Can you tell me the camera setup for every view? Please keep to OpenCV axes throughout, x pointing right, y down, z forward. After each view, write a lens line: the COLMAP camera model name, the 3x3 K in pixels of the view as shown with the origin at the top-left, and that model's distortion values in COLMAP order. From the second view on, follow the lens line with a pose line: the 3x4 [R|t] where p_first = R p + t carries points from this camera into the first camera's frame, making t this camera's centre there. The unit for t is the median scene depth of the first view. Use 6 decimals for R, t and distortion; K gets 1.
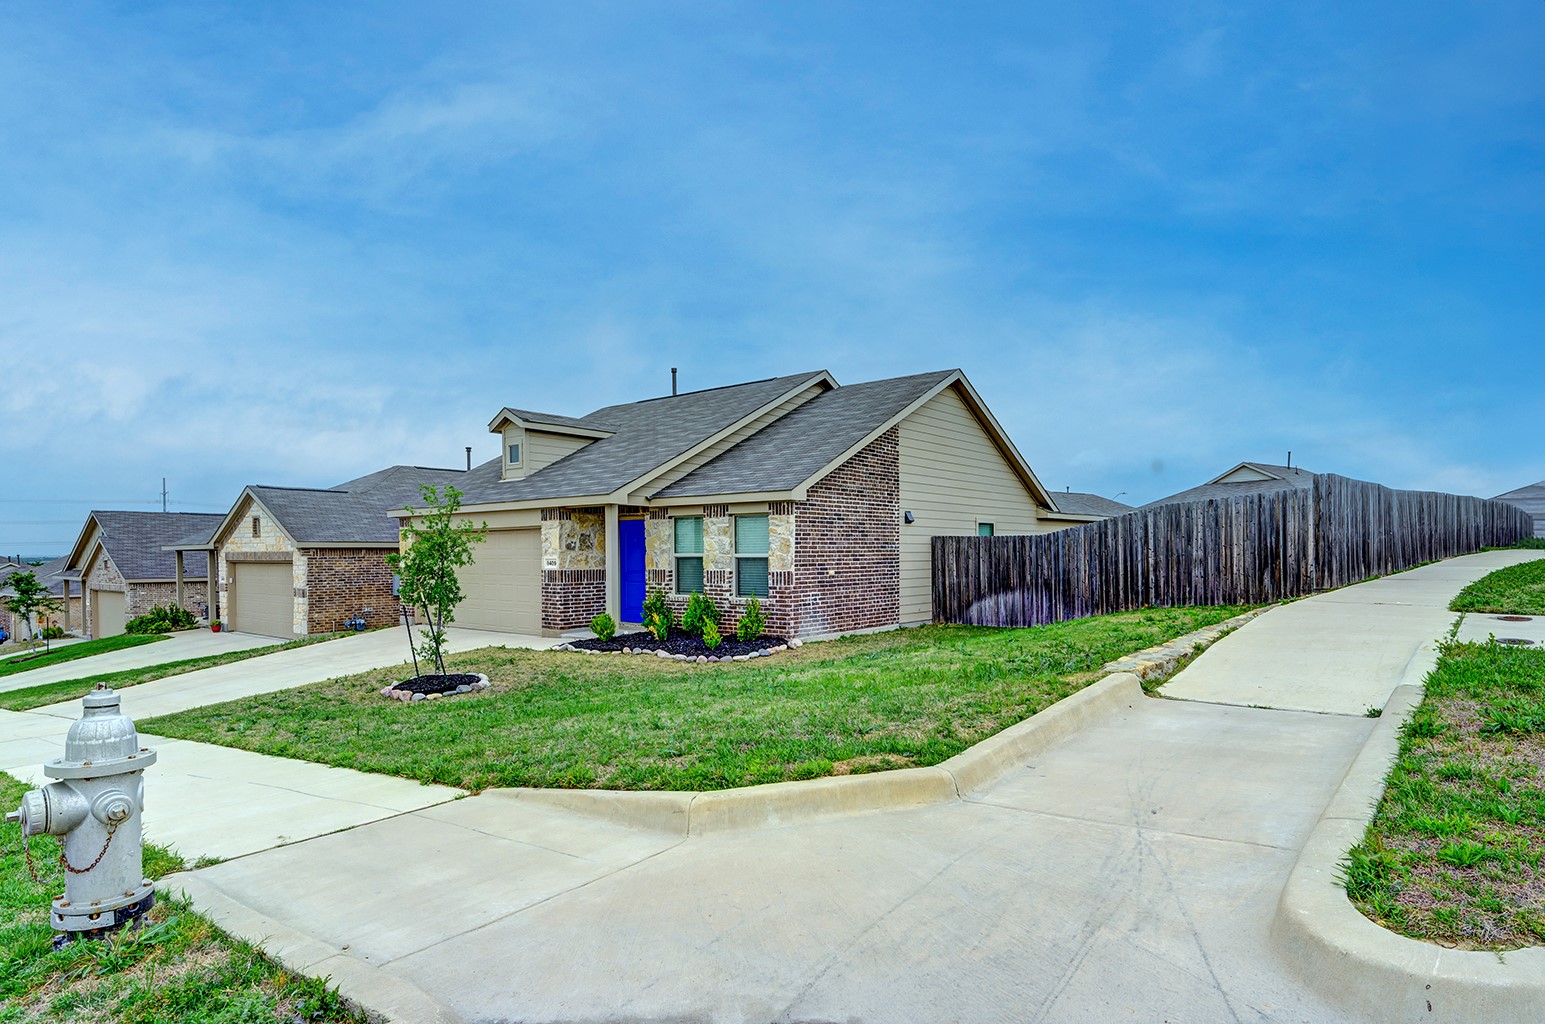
lens RADIAL K [[822.4, 0, 751.6], [0, 822.4, 564.0], [0, 0, 1]] dist [-0.008905, -0.000102]
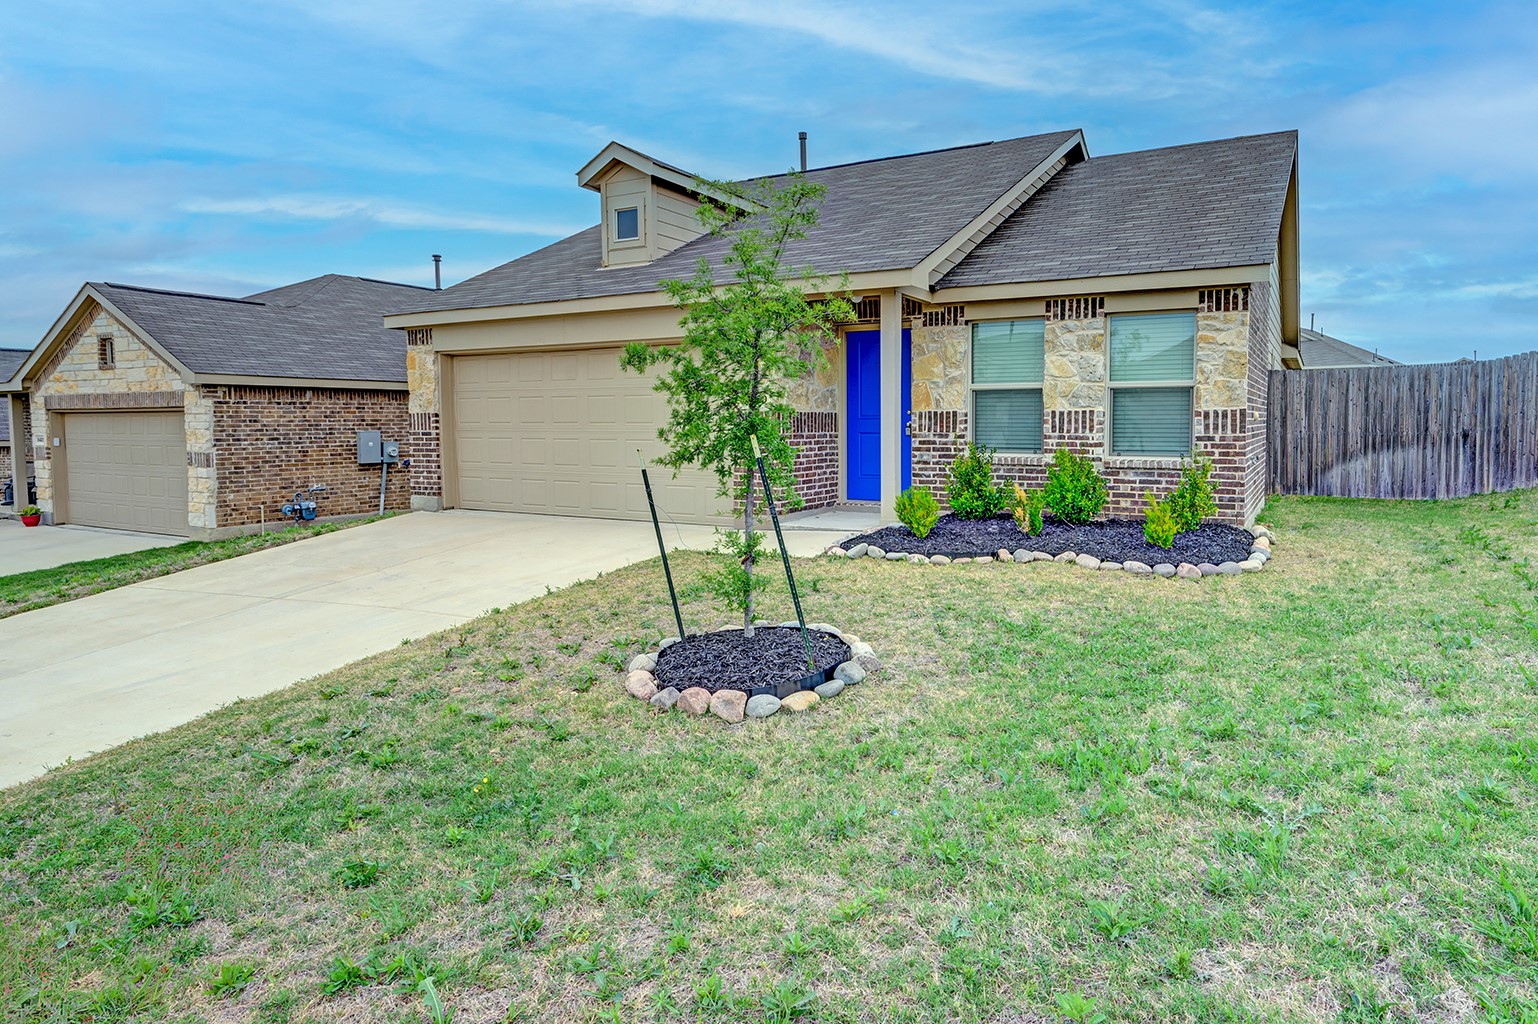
lens RADIAL K [[858.0, 0, 856.3], [0, 858.0, 466.2], [0, 0, 1]] dist [0.003531, -0.003761]
pose [[0.978401, -0.006643, 0.206609, -0.261371], [-0.000973, 0.999324, 0.036739, 0.020564], [-0.206714, -0.036147, 0.977734, 0.353198]]
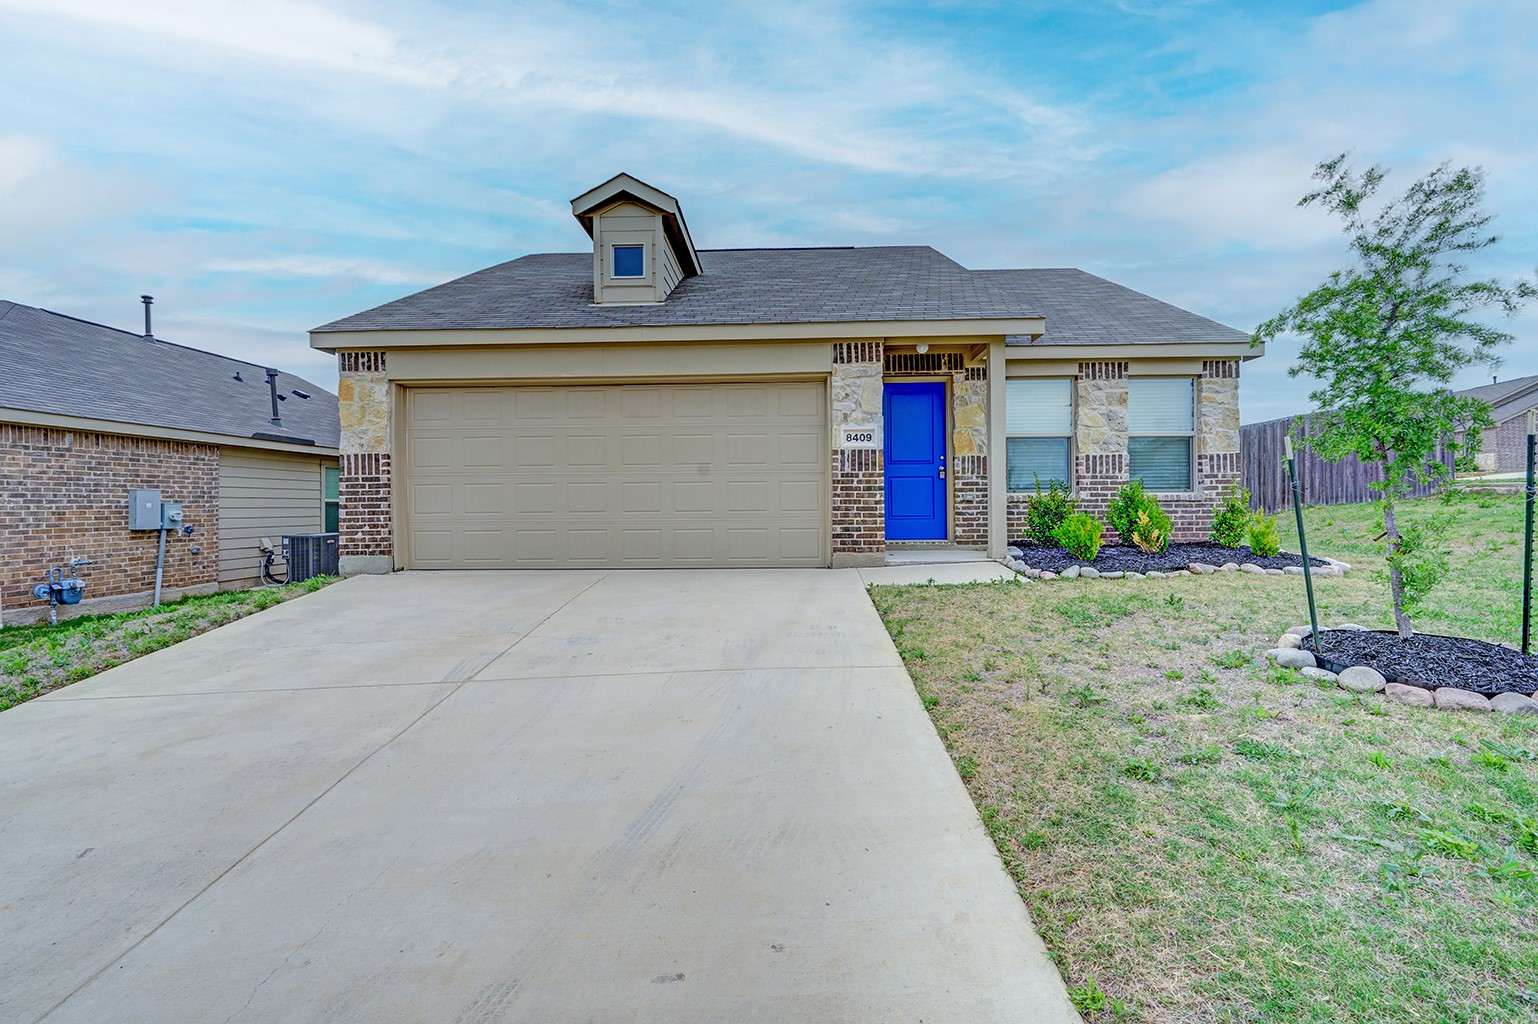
lens RADIAL K [[683.9, 0, 764.2], [0, 683.9, 505.0], [0, 0, 1]] dist [0.002212, -0.000707]
pose [[0.799040, 0.000128, 0.601278, -0.510615], [0.011717, 0.999807, -0.015783, 0.046207], [-0.601163, 0.019657, 0.798884, 0.577587]]
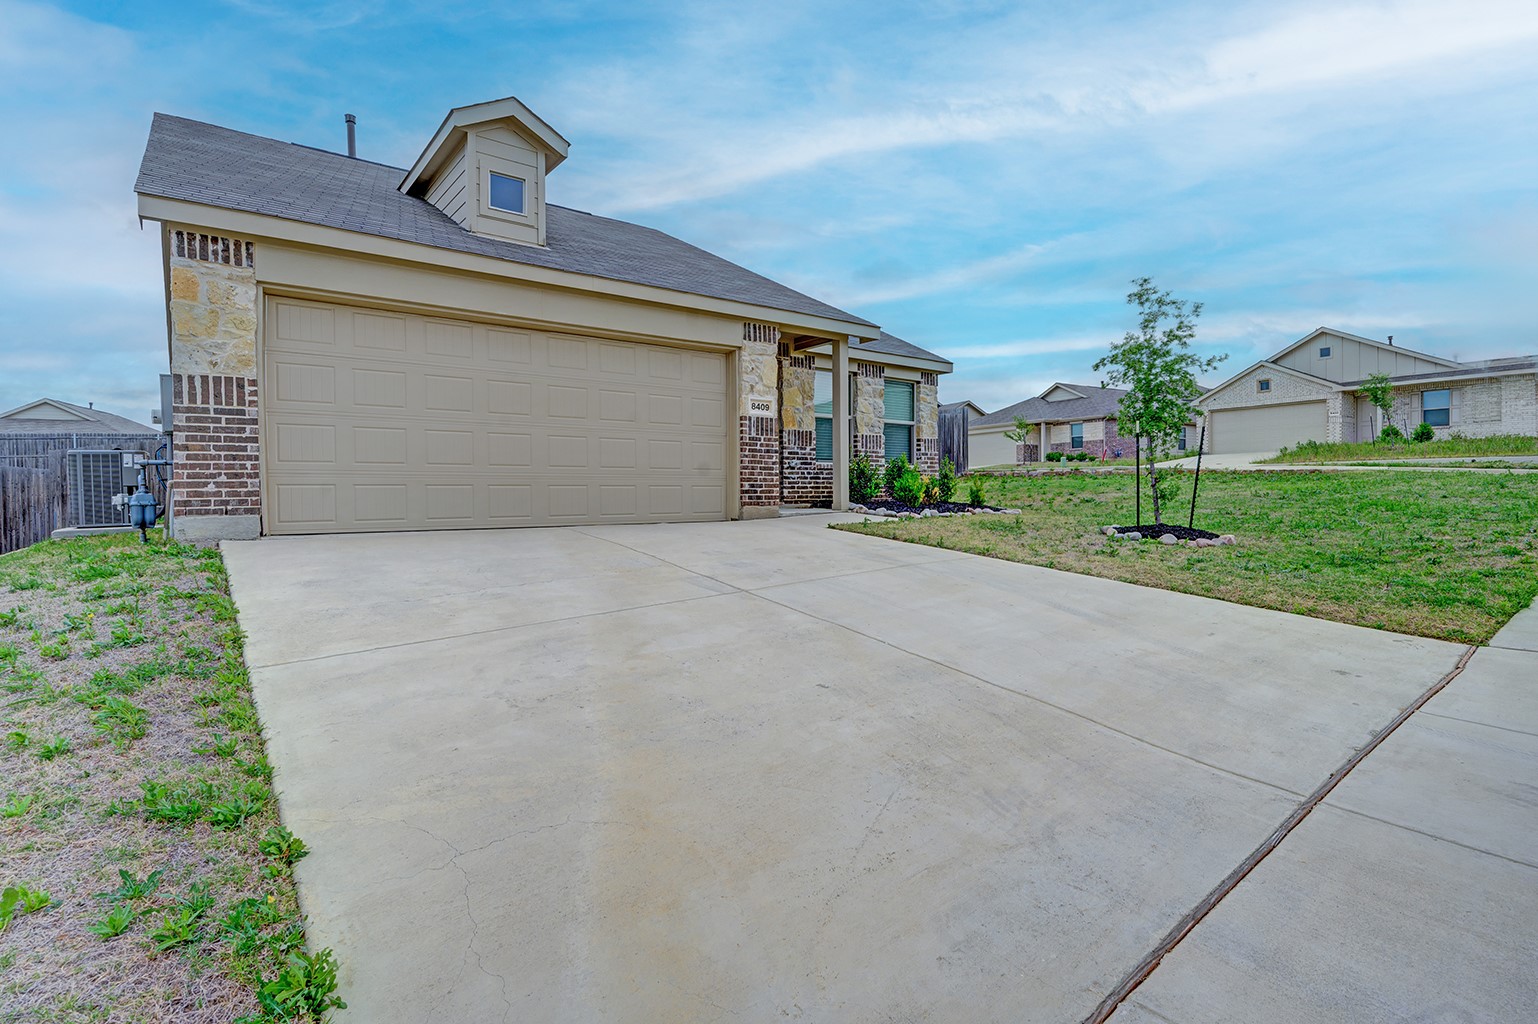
lens RADIAL K [[758.8, 0, 767.5], [0, 758.8, 508.0], [0, 0, 1]] dist [-0.002414, 0.000178]
pose [[0.232396, -0.010678, 0.972563, -0.734582], [0.017977, 0.999816, 0.006681, 0.067174], [-0.972455, 0.015931, 0.232545, 0.747158]]
